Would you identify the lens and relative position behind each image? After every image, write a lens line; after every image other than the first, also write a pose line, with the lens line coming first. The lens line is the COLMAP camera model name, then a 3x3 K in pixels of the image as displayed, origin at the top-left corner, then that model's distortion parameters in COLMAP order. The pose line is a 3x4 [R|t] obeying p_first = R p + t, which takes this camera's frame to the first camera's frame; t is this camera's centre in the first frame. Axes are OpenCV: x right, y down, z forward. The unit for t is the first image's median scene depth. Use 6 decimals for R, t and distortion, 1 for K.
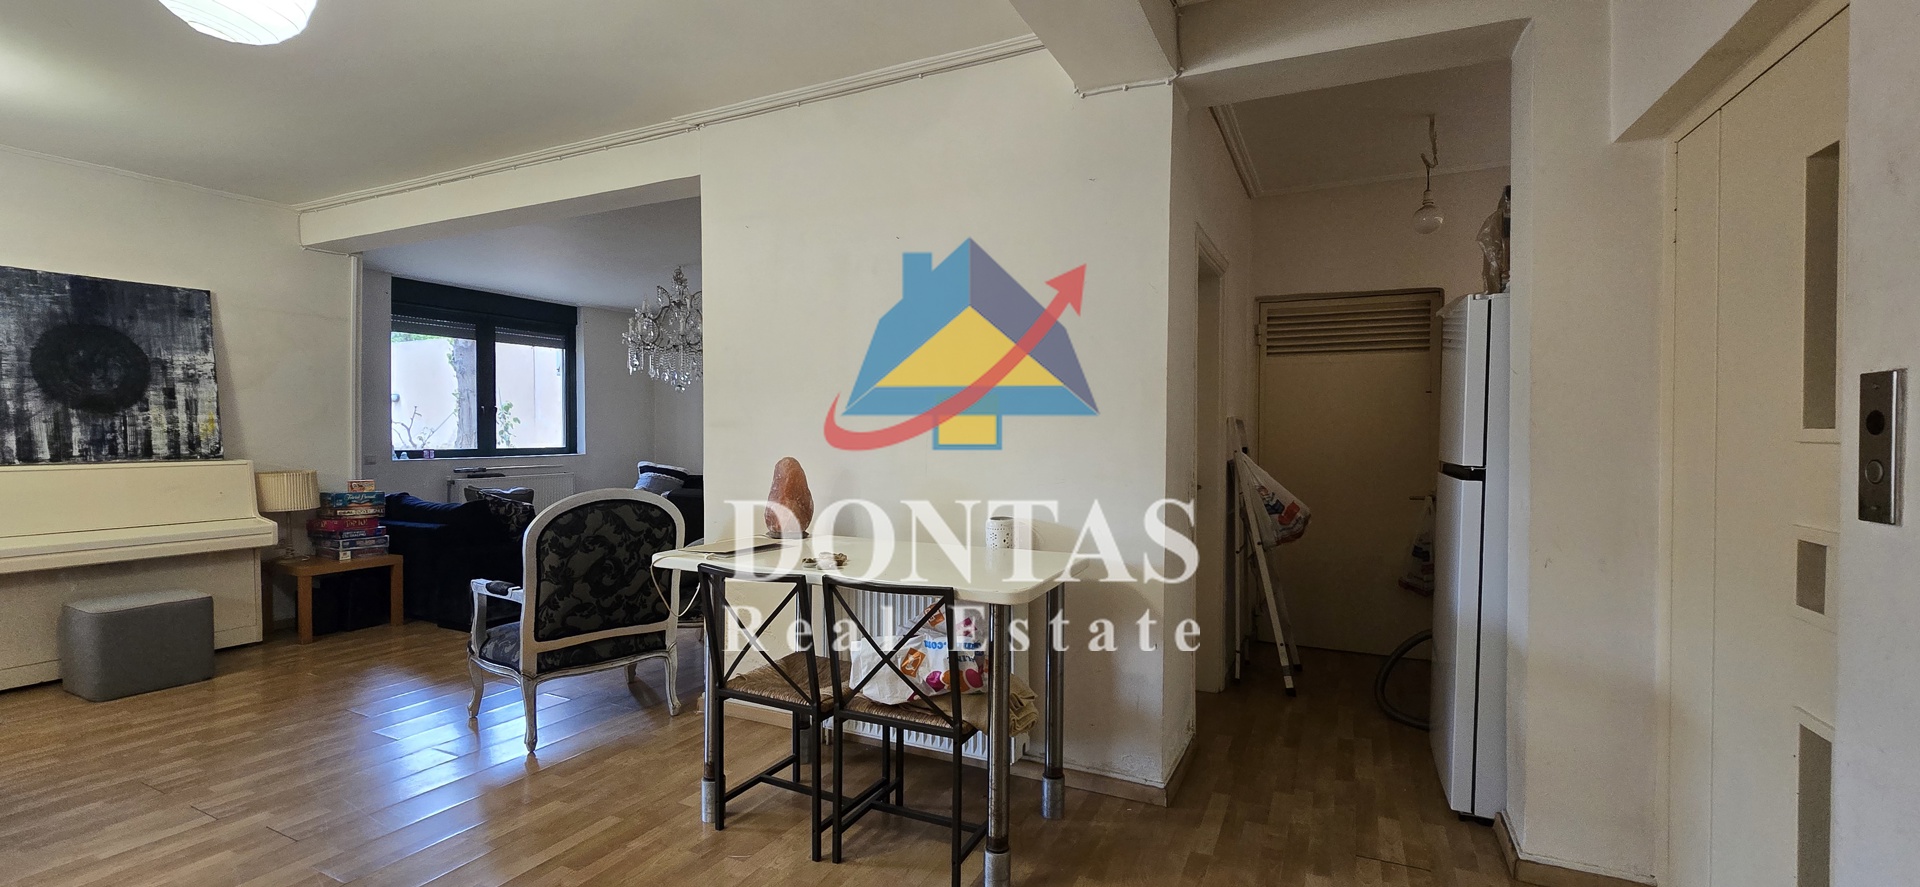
lens RADIAL K [[788.2, 0, 961.9], [0, 788.2, 438.8], [0, 0, 1]] dist [-0.006597, 0.001911]
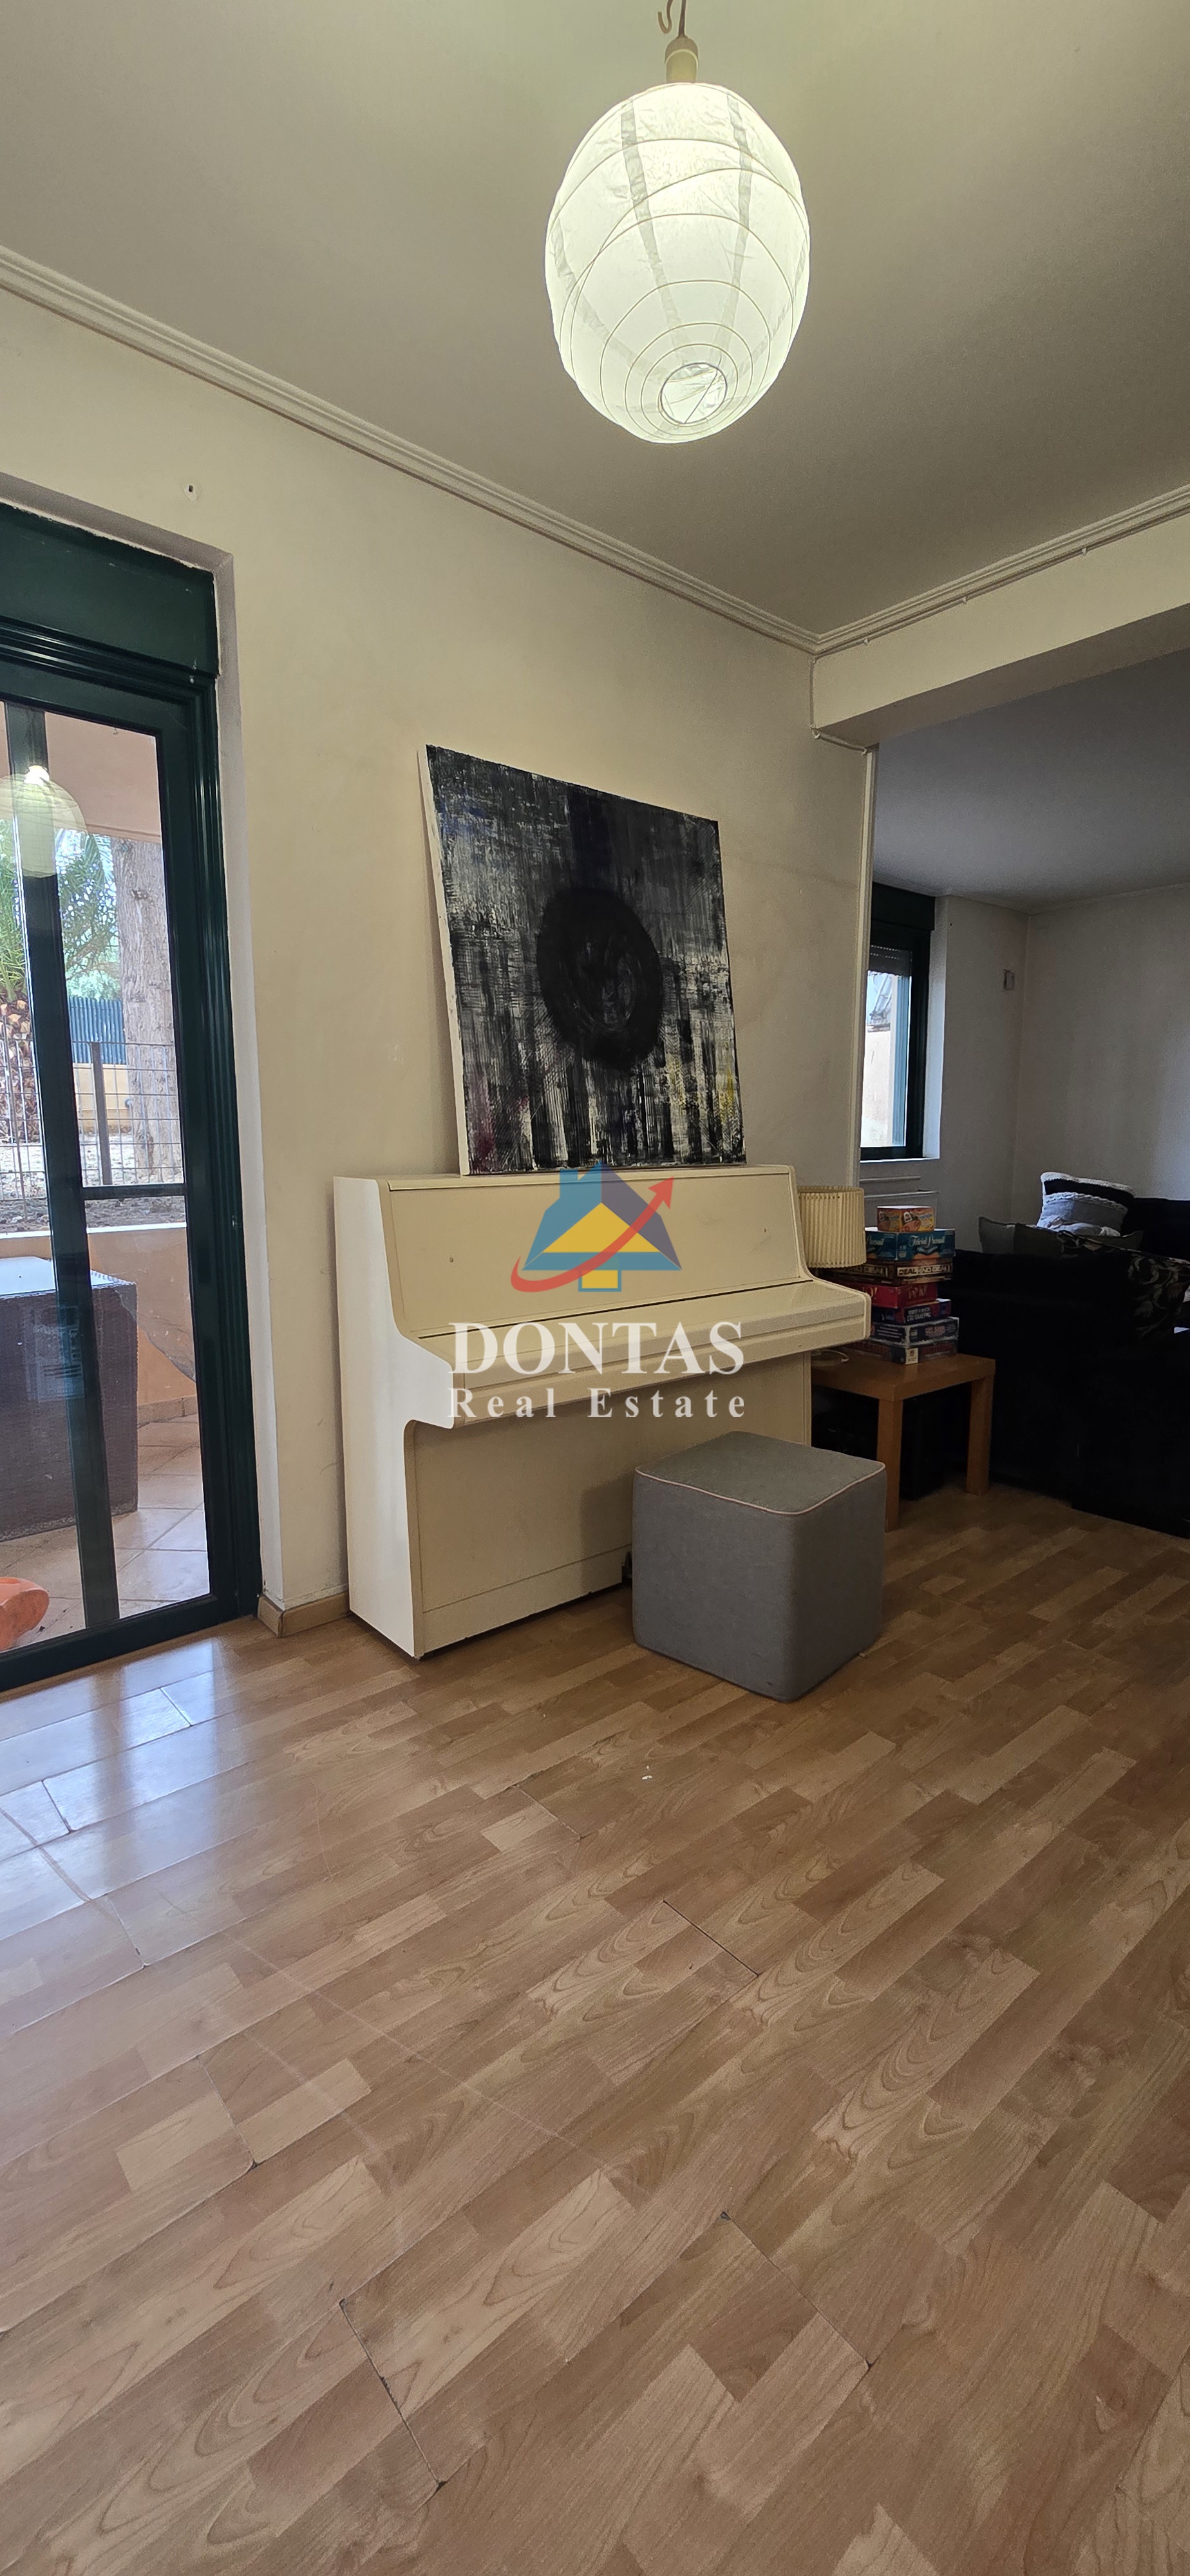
lens RADIAL K [[1057.5, 0, 598.1], [0, 1057.5, 1290.8], [0, 0, 1]] dist [-0.006597, 0.001911]
pose [[0.916886, 0.052949, -0.395622, -0.796792], [0.002925, 0.990244, 0.139311, 0.012731], [0.399139, -0.128890, 0.907786, 0.345732]]
